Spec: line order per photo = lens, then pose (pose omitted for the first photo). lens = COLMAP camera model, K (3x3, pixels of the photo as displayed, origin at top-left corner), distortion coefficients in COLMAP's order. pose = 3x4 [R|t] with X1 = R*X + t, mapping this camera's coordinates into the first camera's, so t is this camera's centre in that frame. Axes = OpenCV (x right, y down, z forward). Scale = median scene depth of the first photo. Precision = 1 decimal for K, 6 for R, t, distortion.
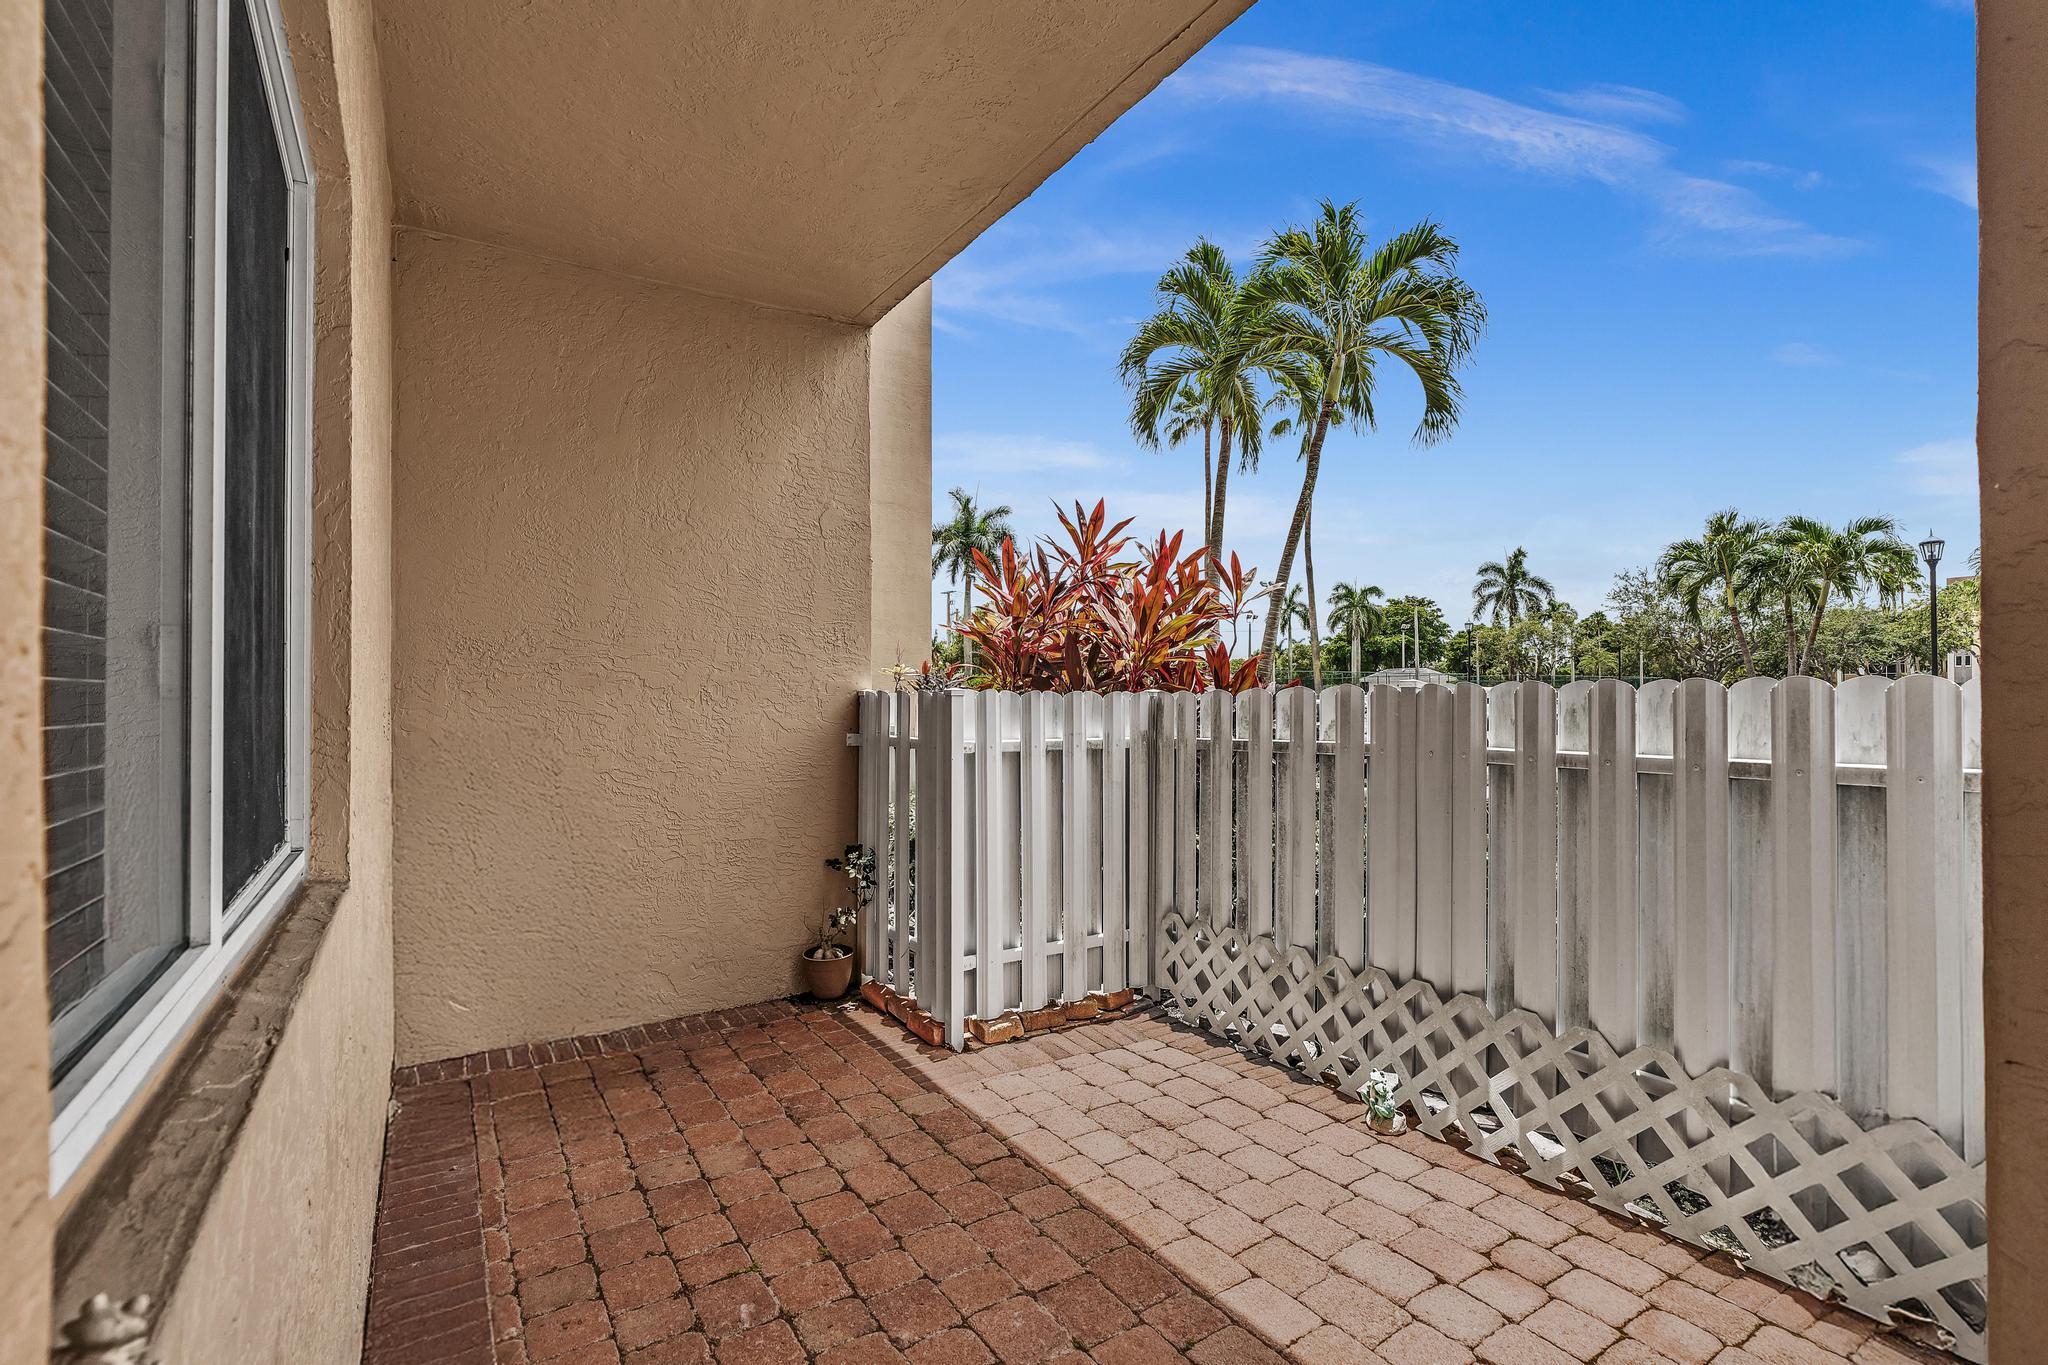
lens RADIAL K [[933.5, 0, 1024.0], [0, 933.5, 682.5], [0, 0, 1]] dist [-0.000575, 0.000398]
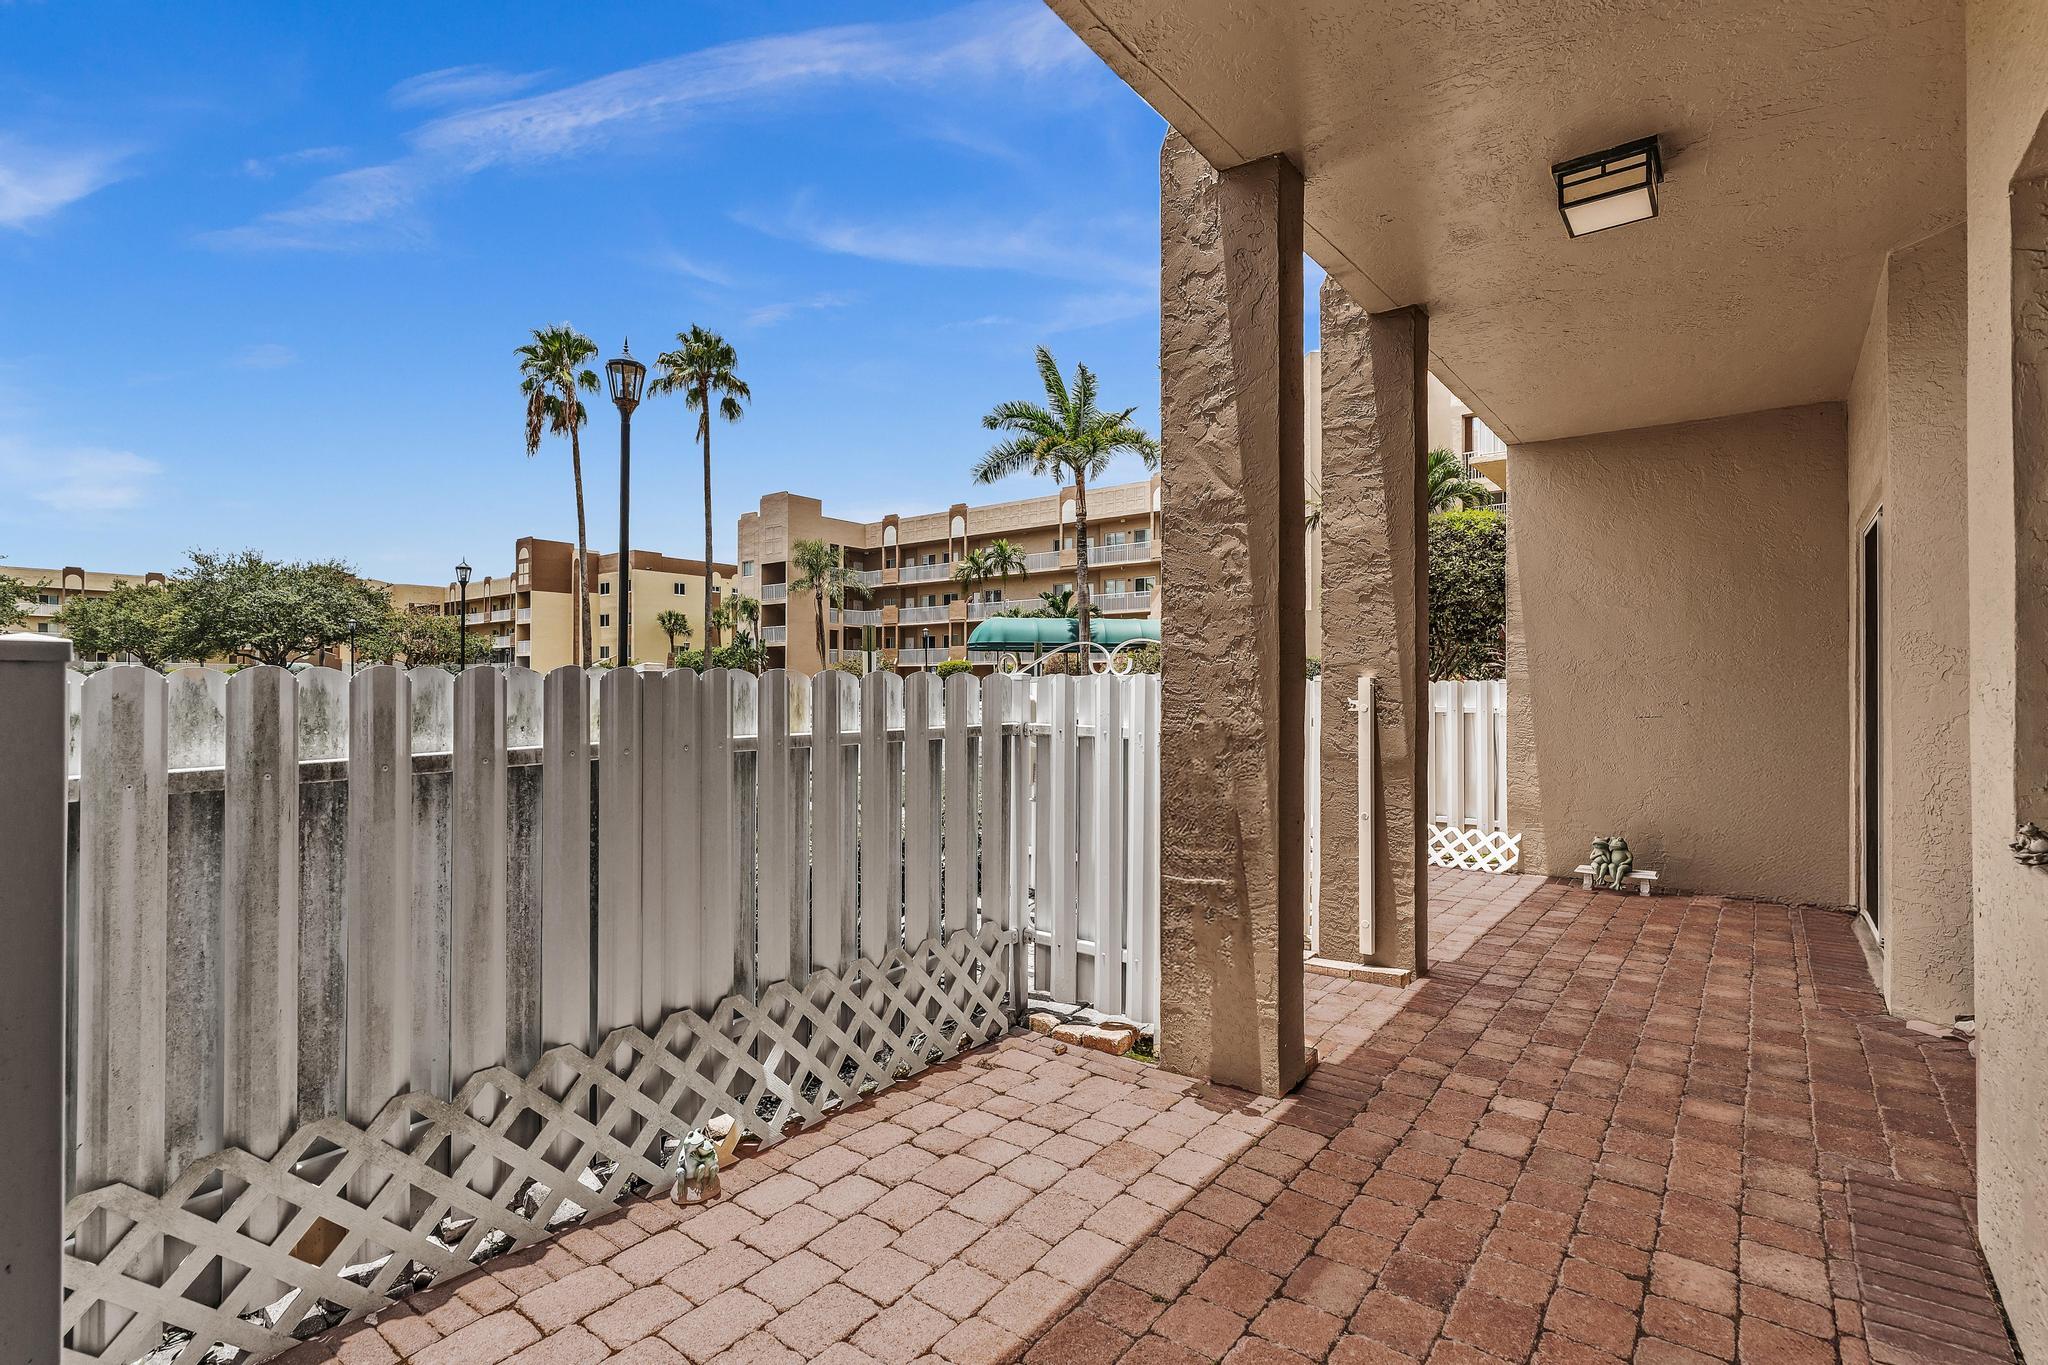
lens RADIAL K [[983.5, 0, 1024.0], [0, 983.5, 682.5], [0, 0, 1]] dist [-0.000759, 0.000204]
pose [[-0.349338, 0.006599, 0.936973, -0.576158], [-0.015252, 0.999803, -0.012728, 0.022665], [-0.936872, -0.018737, -0.349169, 1.090563]]
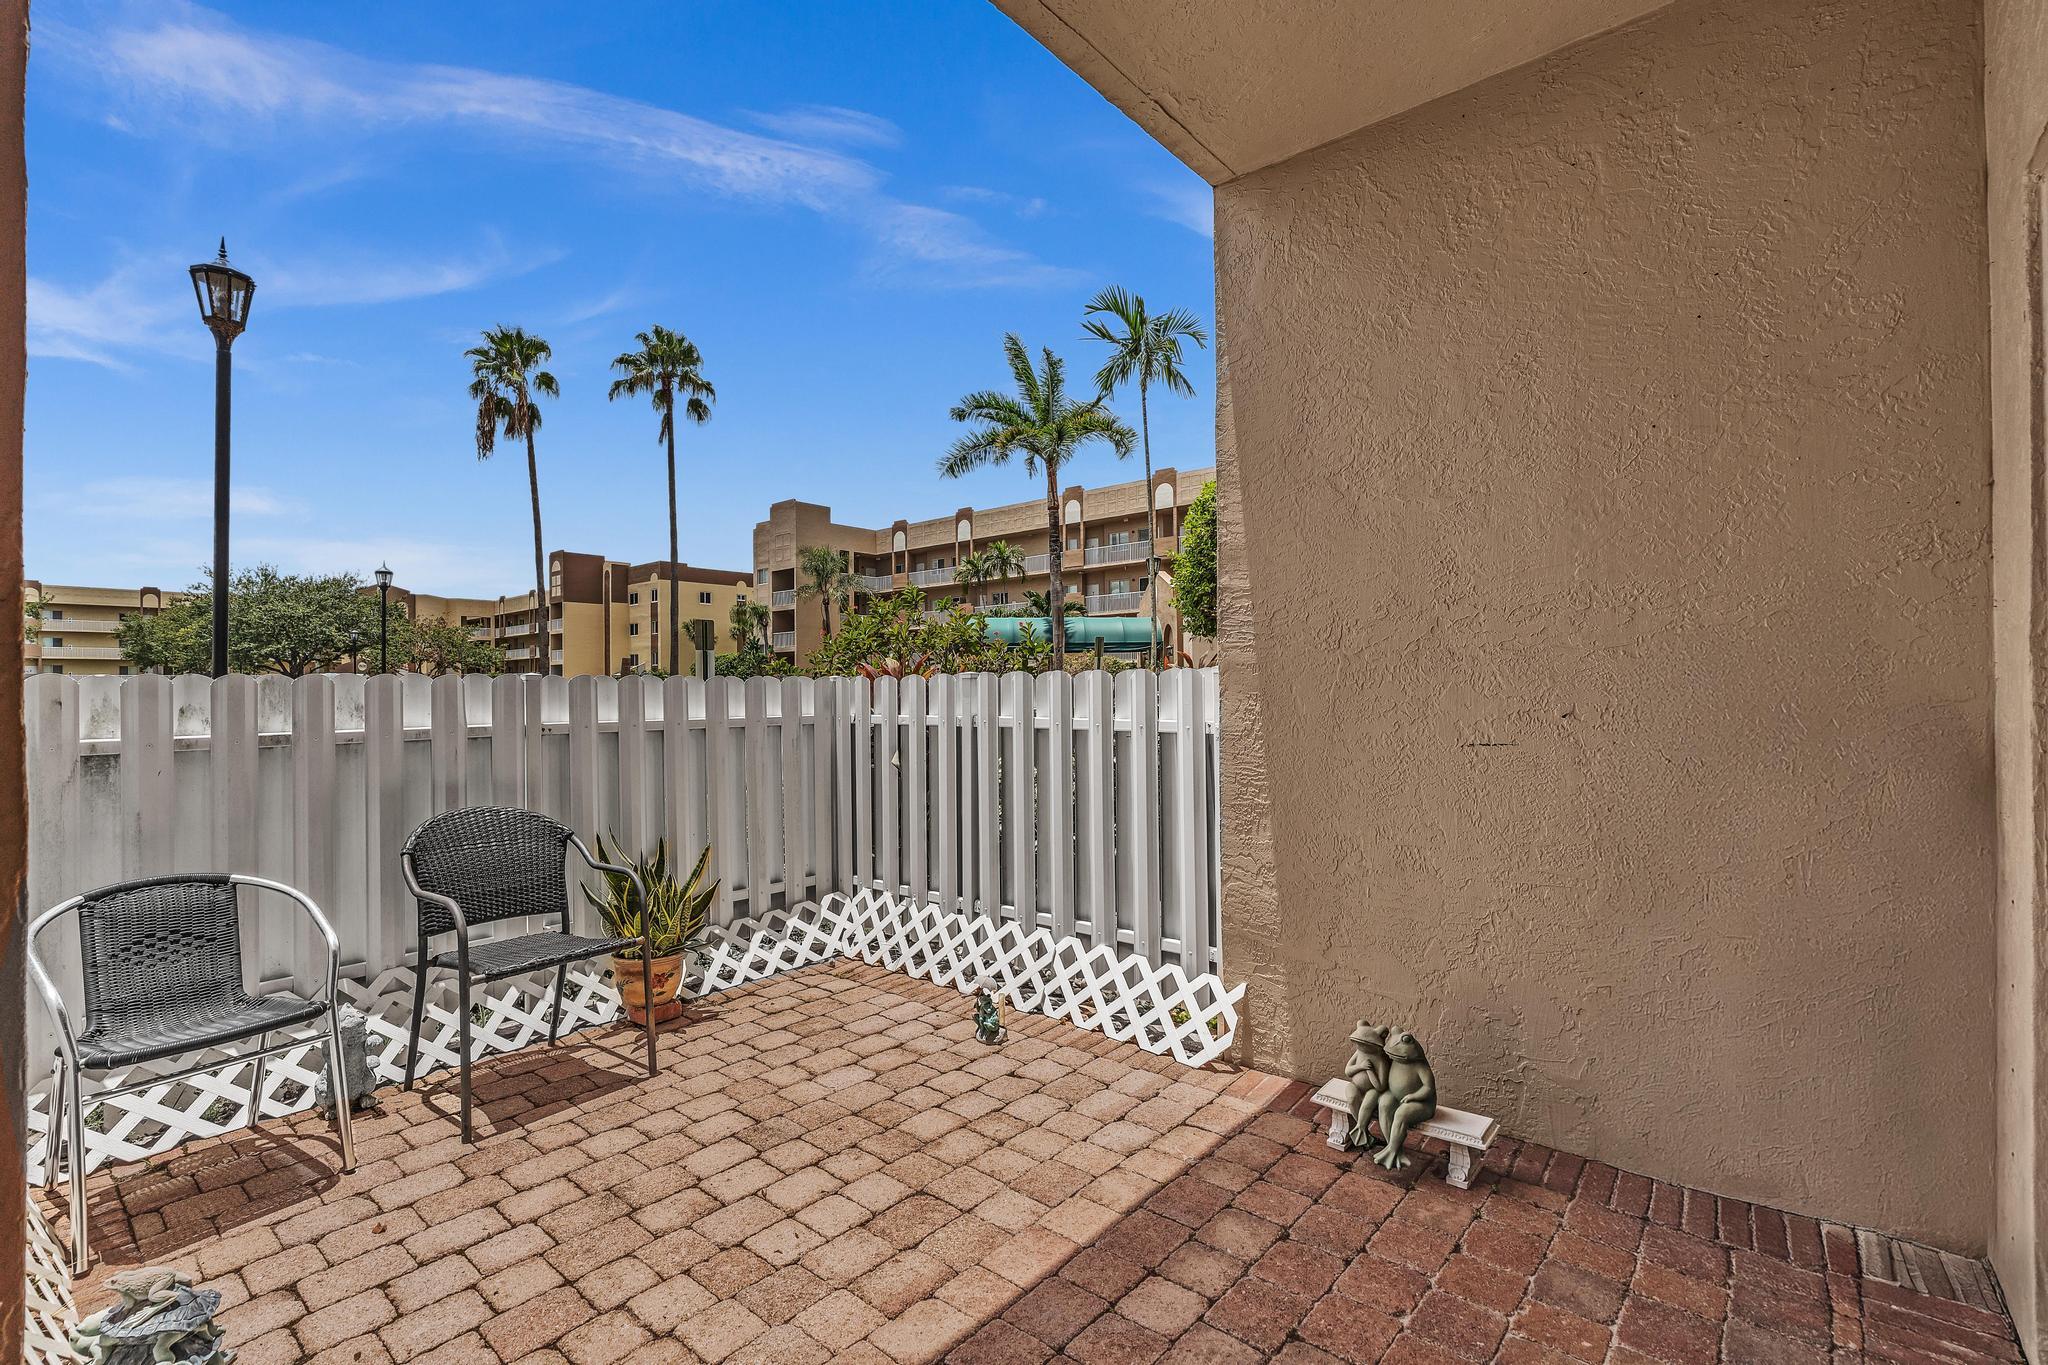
lens RADIAL K [[916.6, 0, 1023.9], [0, 916.6, 687.7], [0, 0, 1]] dist [-0.005055, 0.000689]
pose [[-0.287430, 0.007292, 0.957774, -0.535311], [-0.004741, 0.999948, -0.009036, 0.021801], [-0.957790, -0.007138, -0.287380, 1.023613]]
